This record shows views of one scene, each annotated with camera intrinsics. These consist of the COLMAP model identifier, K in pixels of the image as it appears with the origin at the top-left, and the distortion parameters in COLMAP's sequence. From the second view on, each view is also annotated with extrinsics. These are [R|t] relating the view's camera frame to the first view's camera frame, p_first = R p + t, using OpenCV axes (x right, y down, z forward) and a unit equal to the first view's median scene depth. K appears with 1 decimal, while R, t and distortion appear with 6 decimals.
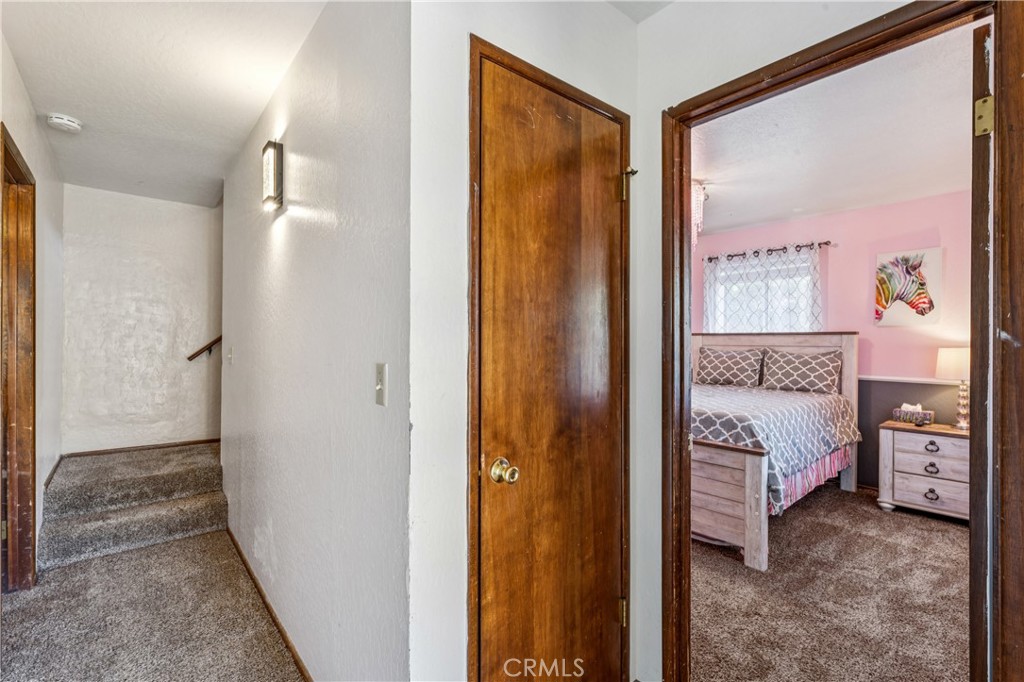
lens RADIAL K [[463.2, 0, 510.8], [0, 463.2, 344.3], [0, 0, 1]] dist [0.001680, 0.000474]
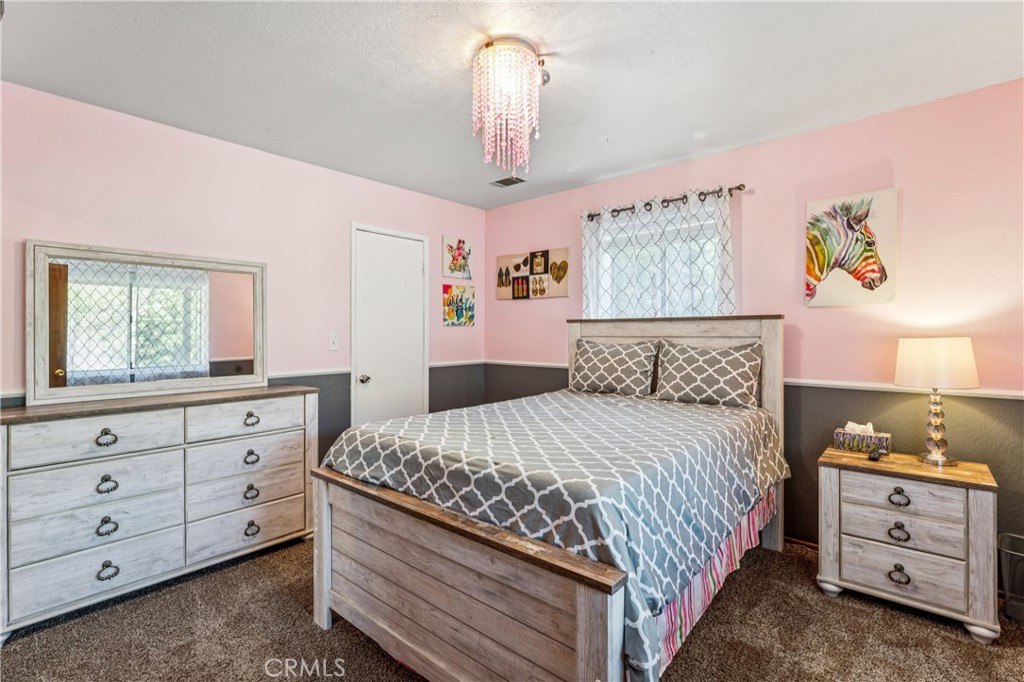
lens RADIAL K [[464.9, 0, 512.2], [0, 464.9, 333.7], [0, 0, 1]] dist [-0.000544, 0.000060]
pose [[0.989846, -0.006963, 0.141975, 0.269106], [0.007691, 0.999960, -0.004584, 0.000651], [-0.141937, 0.005629, 0.989860, 0.397635]]
